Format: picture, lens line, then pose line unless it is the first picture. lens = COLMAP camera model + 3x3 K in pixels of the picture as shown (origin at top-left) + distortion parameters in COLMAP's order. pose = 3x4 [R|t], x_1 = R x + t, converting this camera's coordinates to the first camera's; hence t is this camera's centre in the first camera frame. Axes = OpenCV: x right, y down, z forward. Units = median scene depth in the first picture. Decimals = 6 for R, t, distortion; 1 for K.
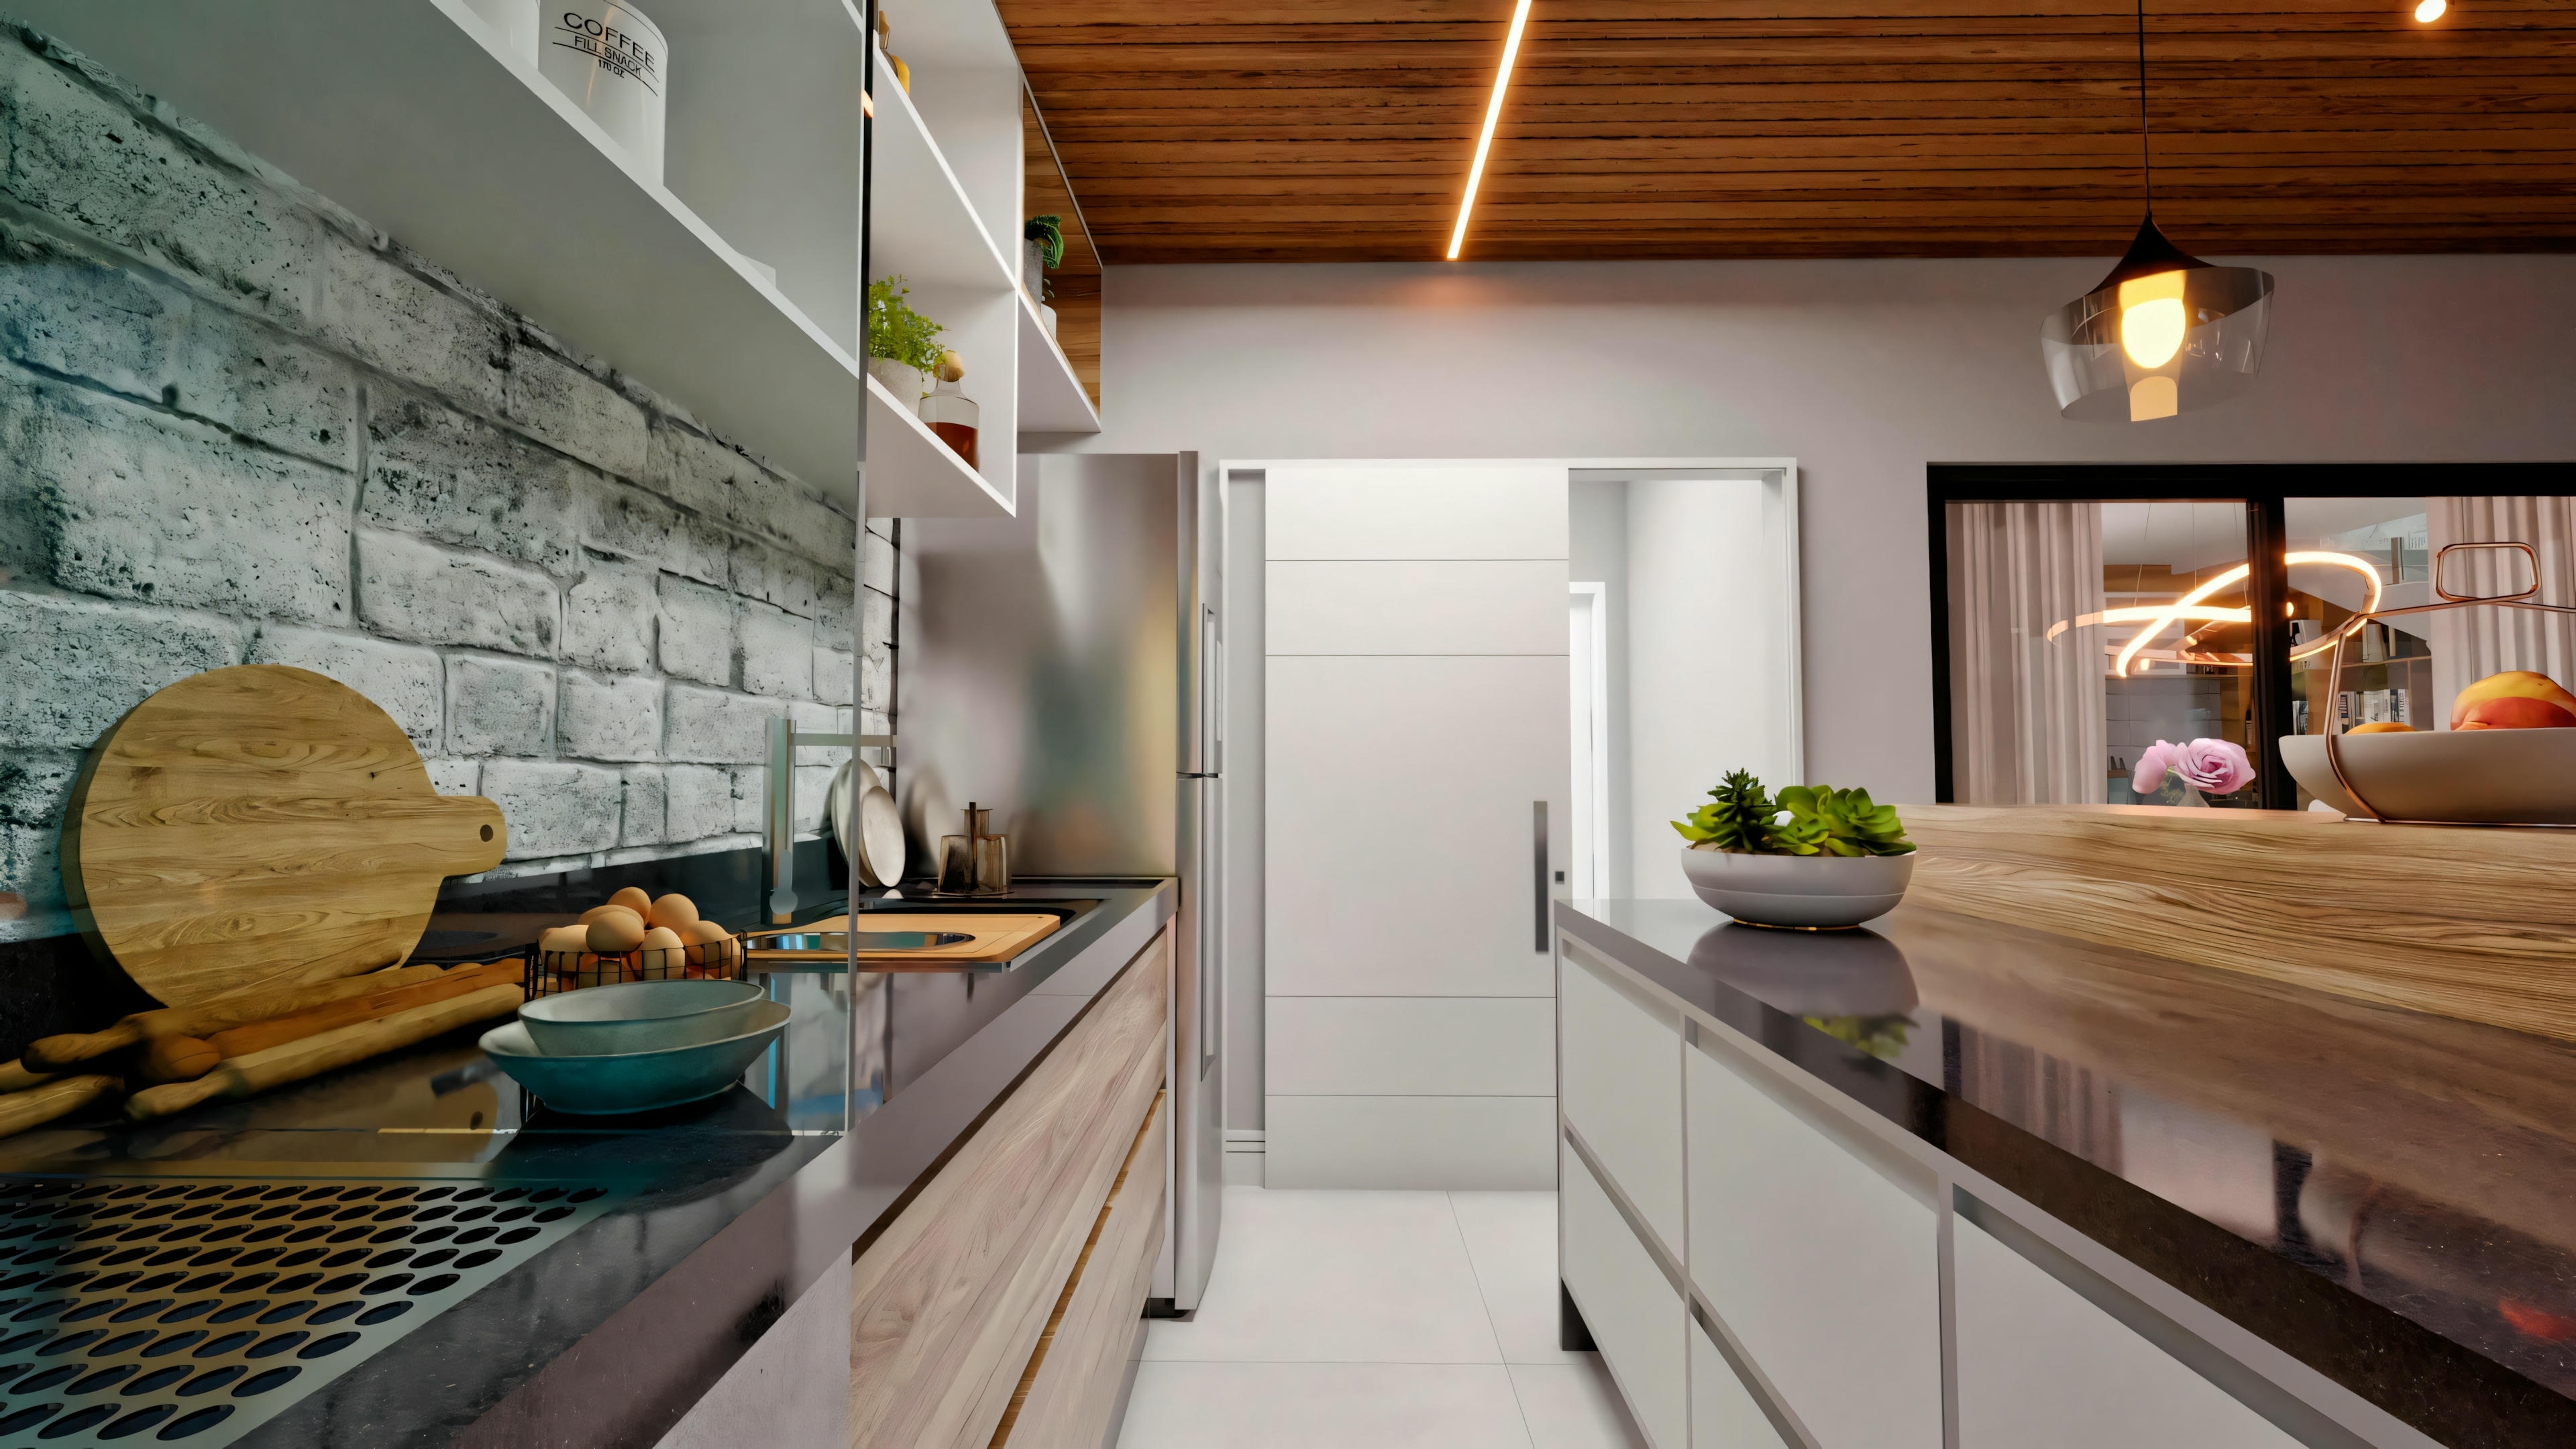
lens RADIAL K [[1080.9, 0, 1287.4], [0, 1080.9, 724.1], [0, 0, 1]] dist [-0.001075, -0.000073]
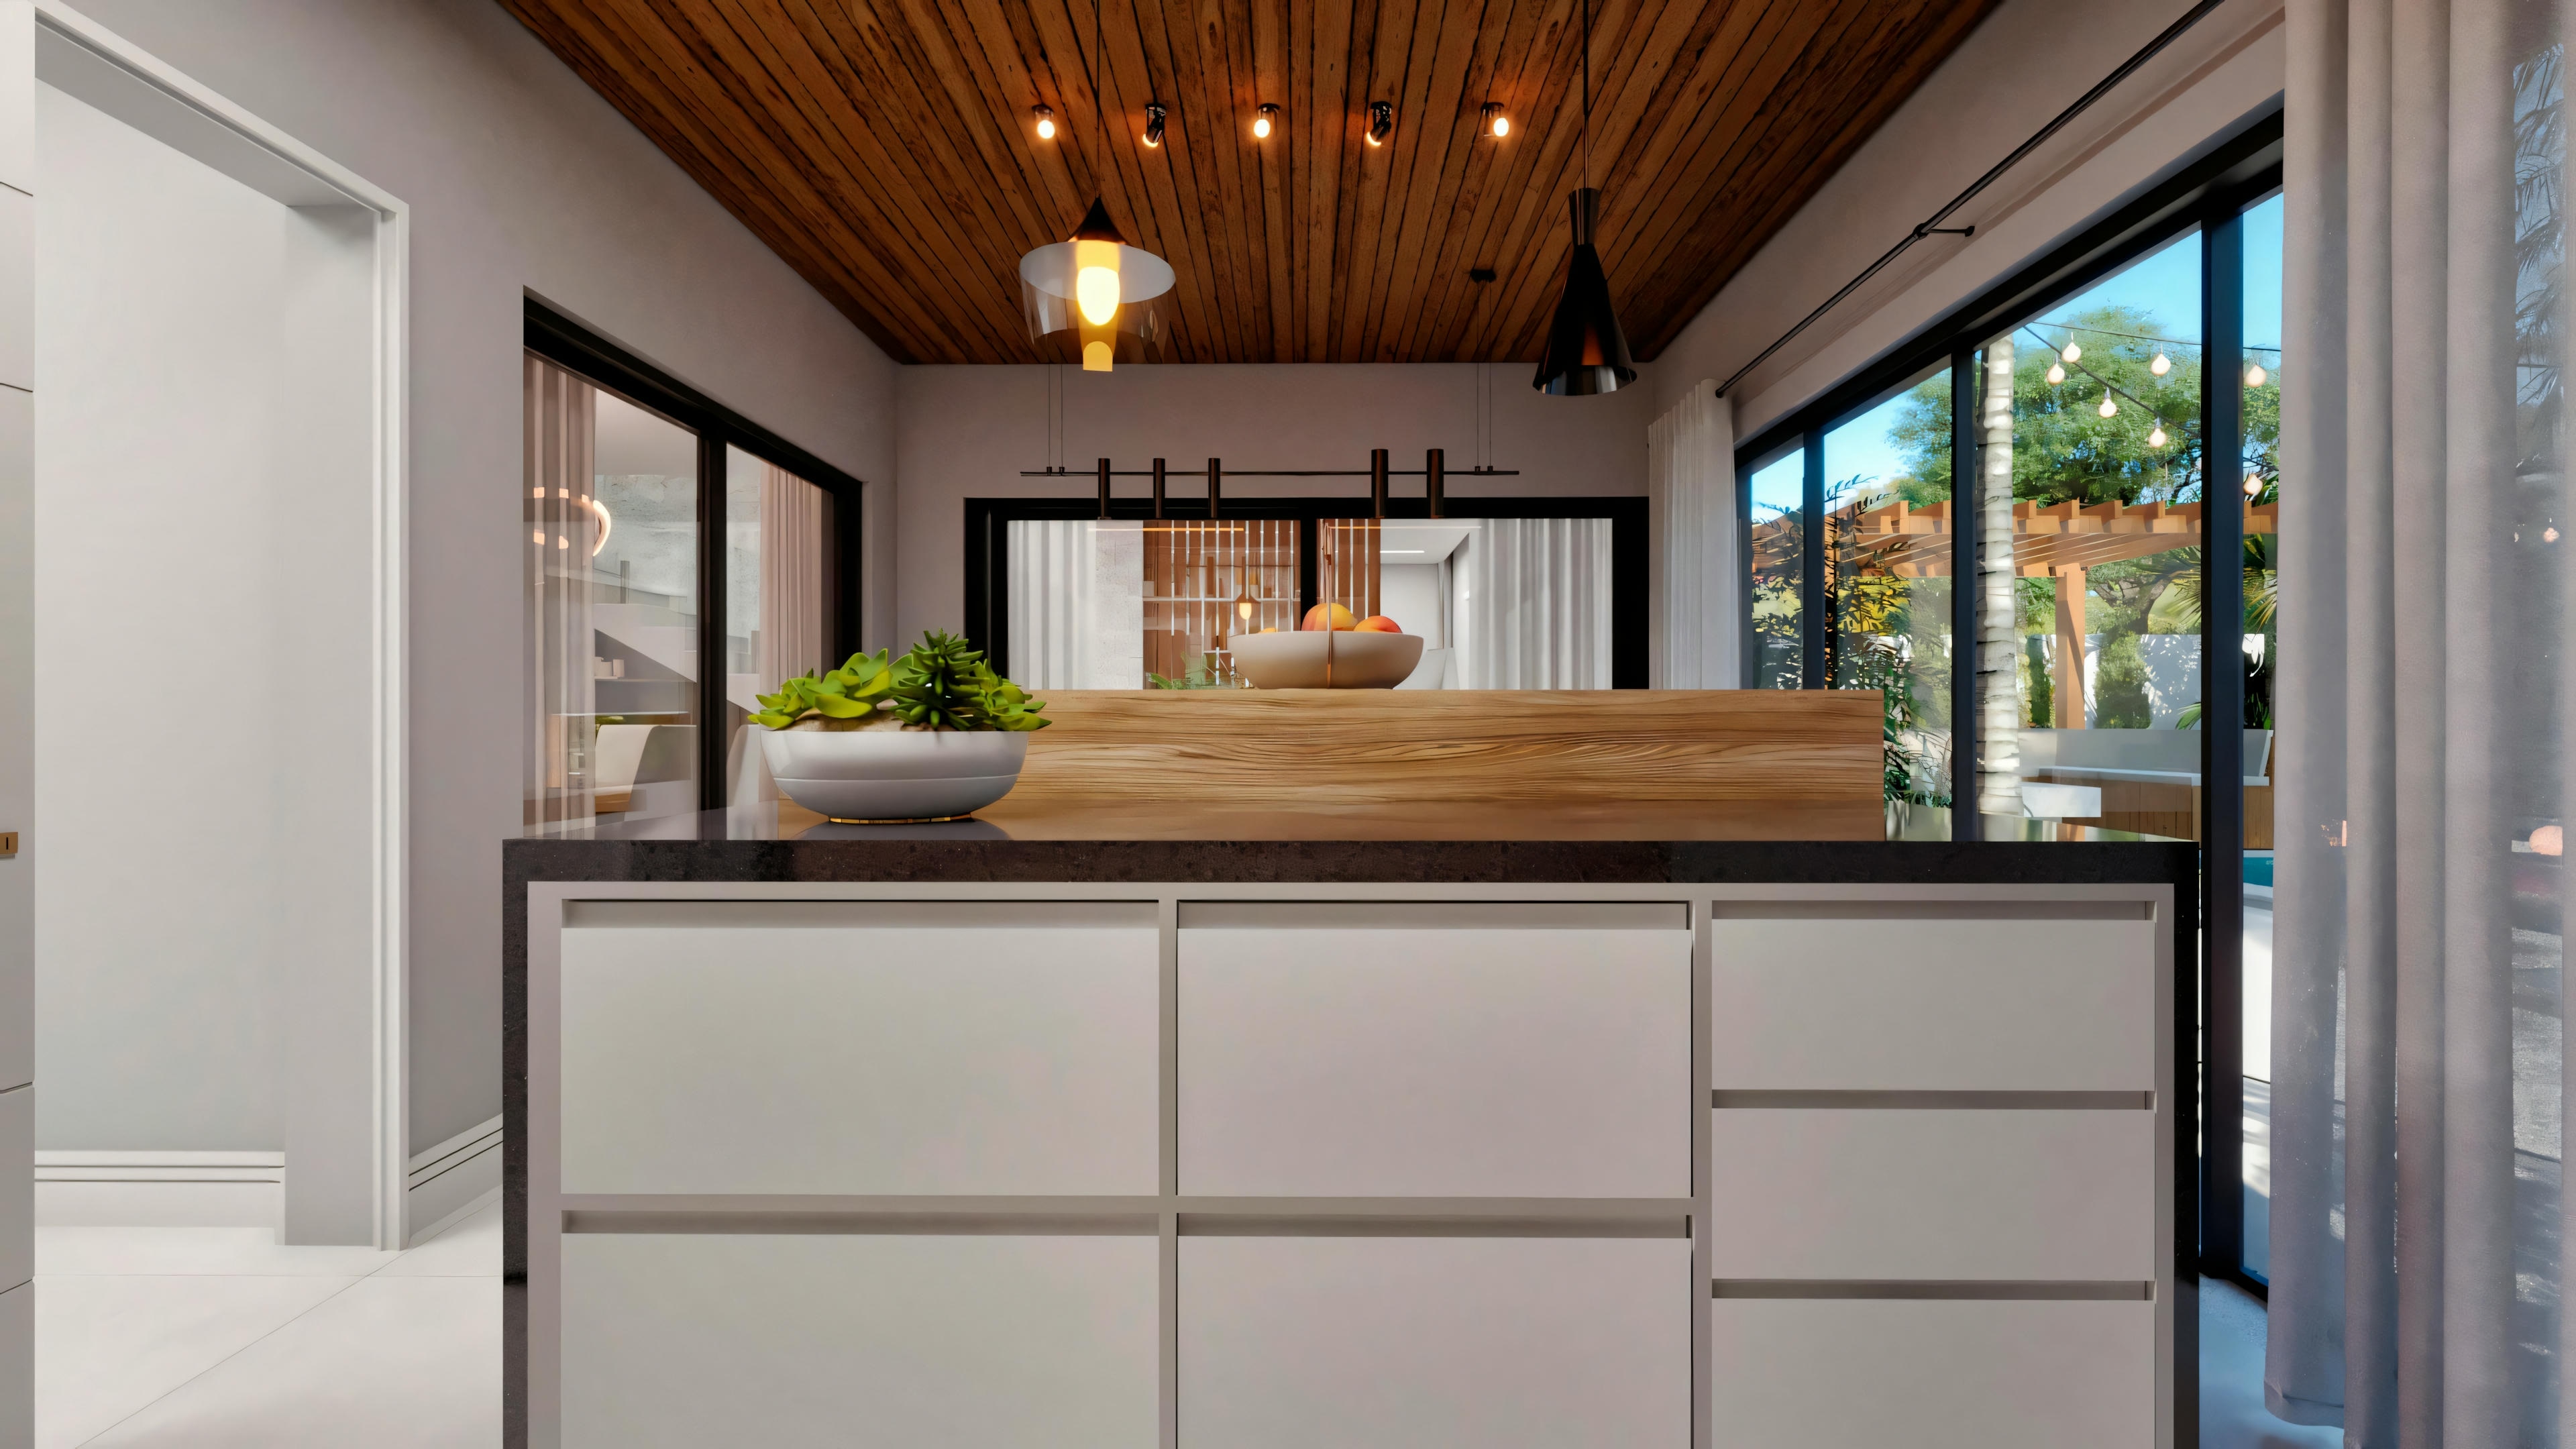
lens RADIAL K [[1080.9, 0, 1283.1], [0, 1080.9, 725.1], [0, 0, 1]] dist [-0.001075, -0.000073]
pose [[0.004045, -0.008141, 0.999959, -0.498898], [-0.051074, 0.998660, 0.008337, 0.116311], [-0.998687, -0.051105, 0.003623, 0.927314]]
